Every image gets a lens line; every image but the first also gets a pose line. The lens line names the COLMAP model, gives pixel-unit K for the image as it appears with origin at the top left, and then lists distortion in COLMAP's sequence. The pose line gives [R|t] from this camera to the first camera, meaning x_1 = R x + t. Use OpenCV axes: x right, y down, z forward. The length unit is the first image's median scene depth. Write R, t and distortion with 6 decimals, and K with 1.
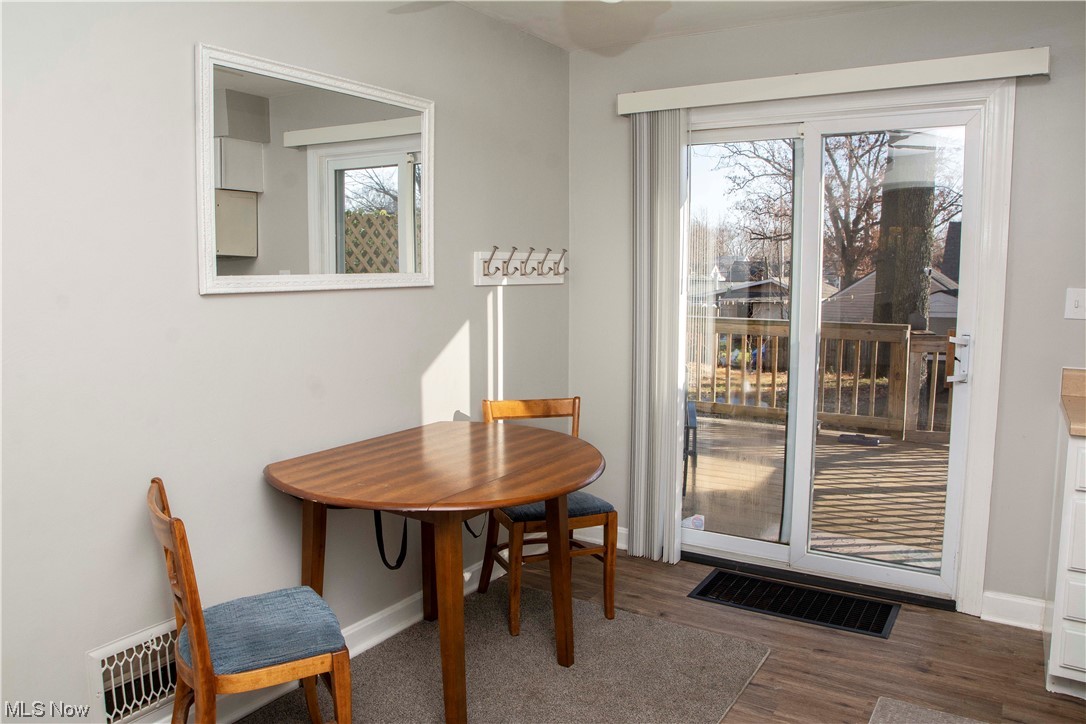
lens RADIAL K [[795.9, 0, 540.2], [0, 795.9, 351.4], [0, 0, 1]] dist [-0.126964, 0.074709]
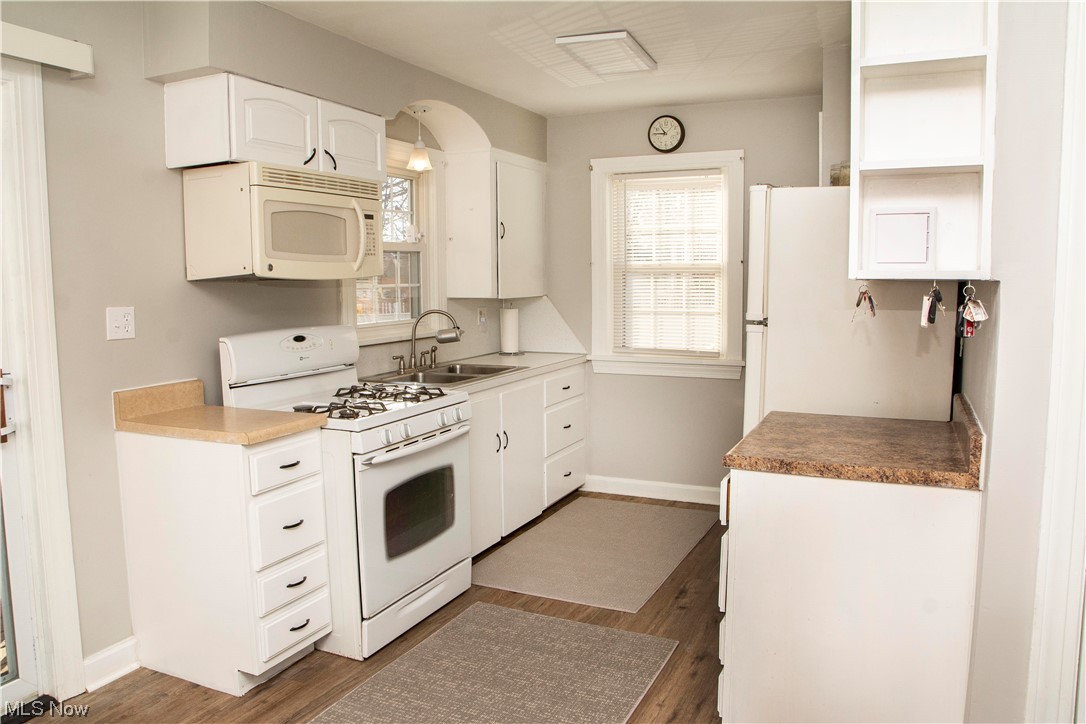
lens RADIAL K [[795.9, 0, 539.8], [0, 795.9, 368.1], [0, 0, 1]] dist [-0.126964, 0.074709]
pose [[-0.125452, -0.114396, 0.985482, -0.280960], [0.112981, 0.985220, 0.128748, -0.062911], [-0.985645, 0.127493, -0.110673, 0.515219]]
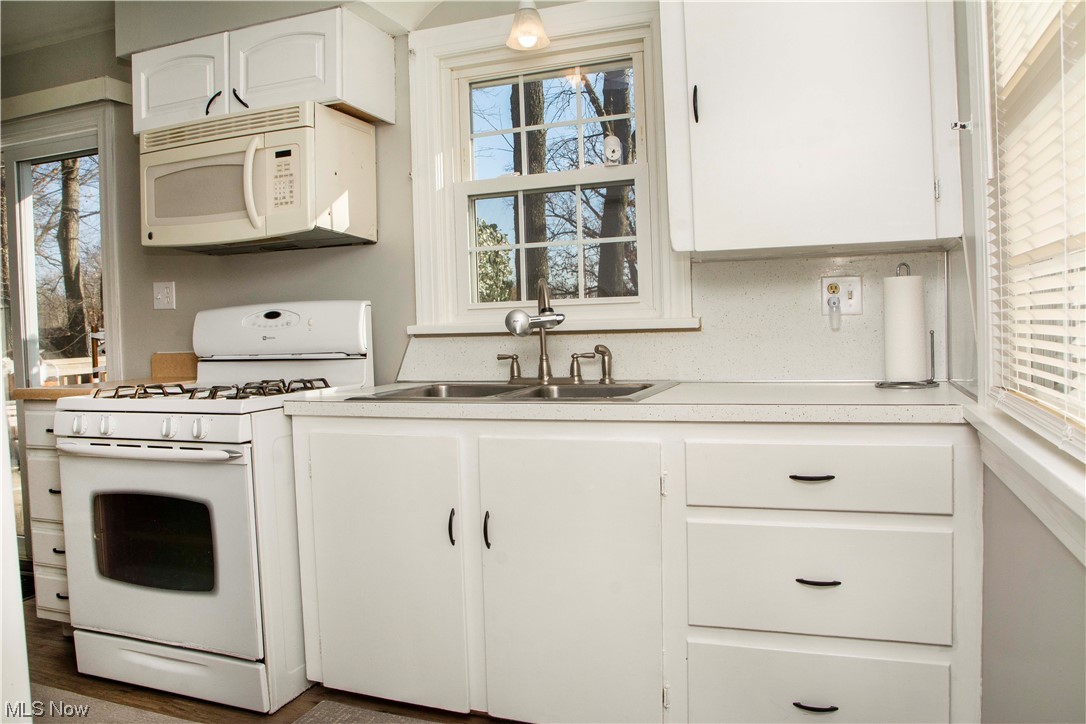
lens RADIAL K [[795.9, 0, 543.7], [0, 795.9, 358.1], [0, 0, 1]] dist [-0.126964, 0.074709]
pose [[0.978864, -0.036851, 0.201163, 0.900168], [0.050530, 0.996715, -0.063291, 0.114911], [-0.198170, 0.072118, 0.977511, -0.204011]]
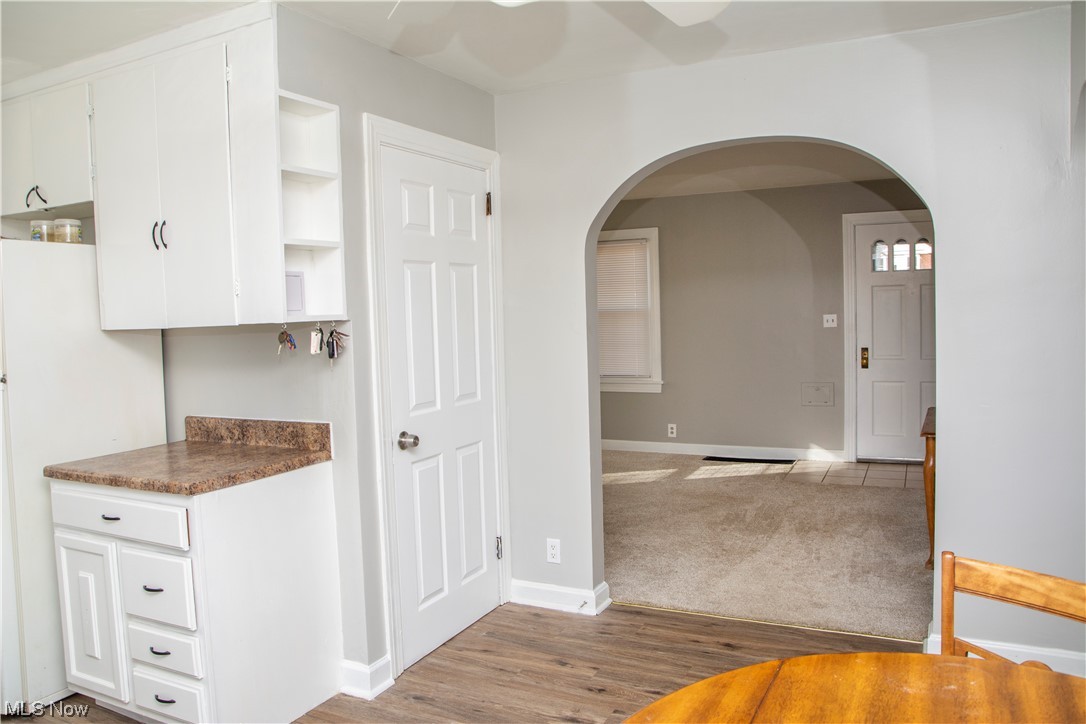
lens RADIAL K [[795.9, 0, 544.5], [0, 795.9, 362.6], [0, 0, 1]] dist [-0.126964, 0.074709]
pose [[-0.993996, 0.034793, -0.103733, 0.085768], [0.016411, 0.984776, 0.173051, -0.120037], [0.108175, 0.170310, -0.979435, 1.021854]]
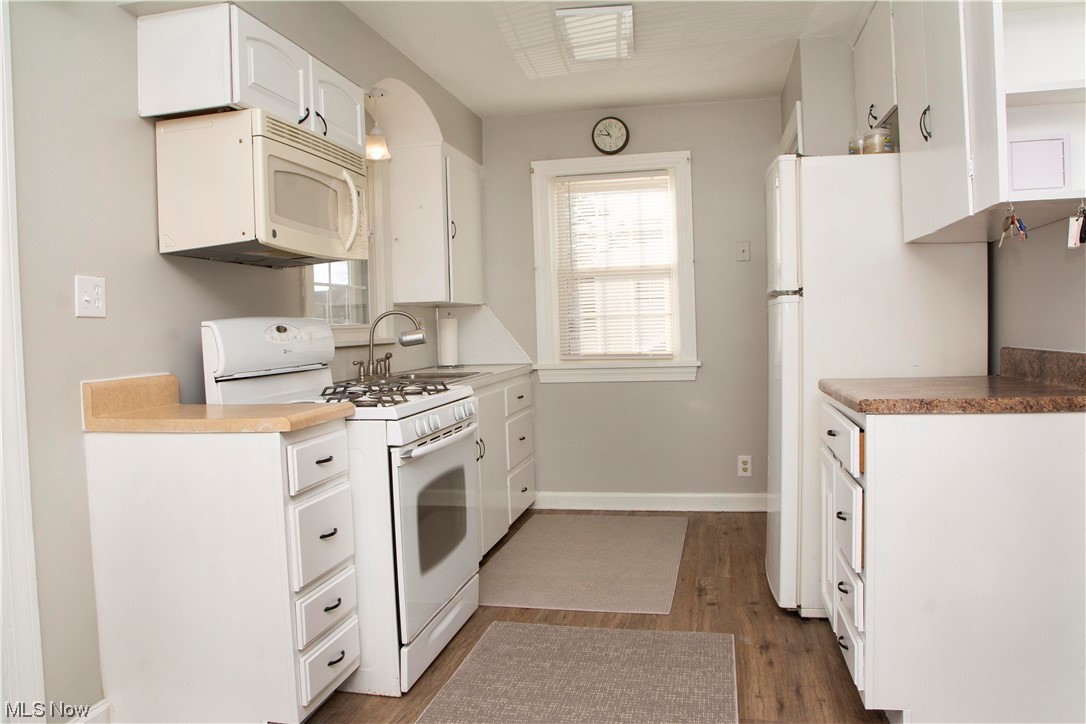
lens RADIAL K [[795.9, 0, 540.7], [0, 795.9, 359.3], [0, 0, 1]] dist [-0.126964, 0.074709]
pose [[-0.343880, -0.031910, 0.938471, -0.149999], [0.129705, 0.988228, 0.081129, -0.003691], [-0.930012, 0.149623, -0.335693, 0.737289]]
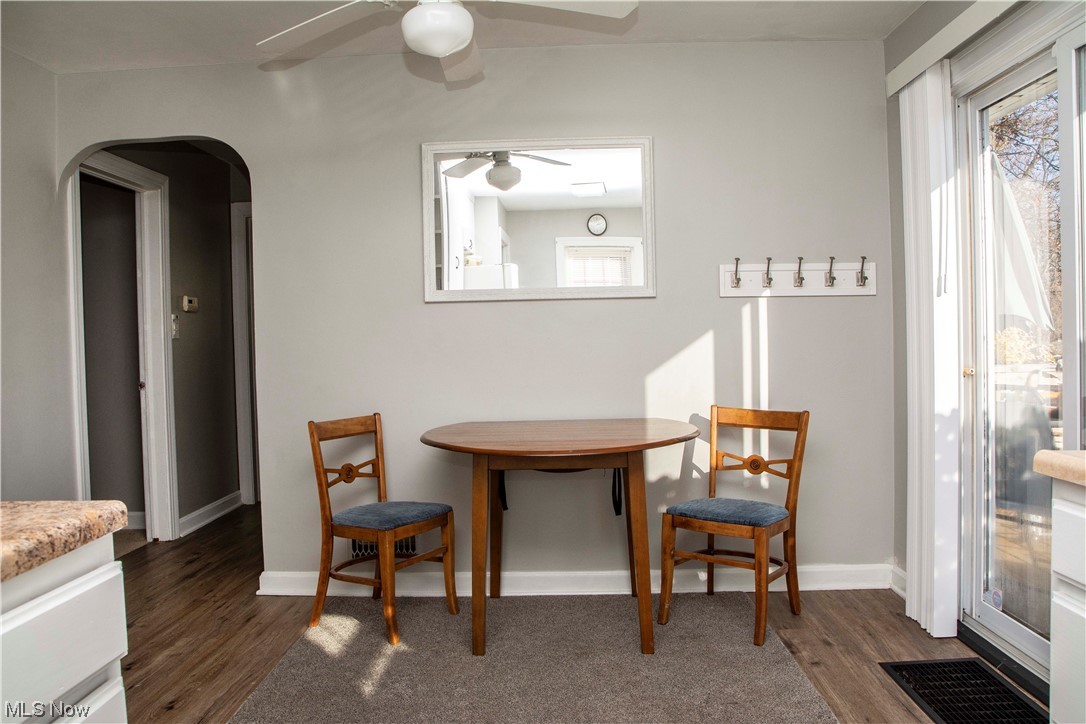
lens RADIAL K [[795.9, 0, 545.5], [0, 795.9, 359.6], [0, 0, 1]] dist [-0.126964, 0.074709]
pose [[0.516551, 0.010807, -0.856188, 0.718356], [-0.073617, 0.996778, -0.031832, 0.051746], [0.853086, 0.079473, 0.515683, 0.279683]]
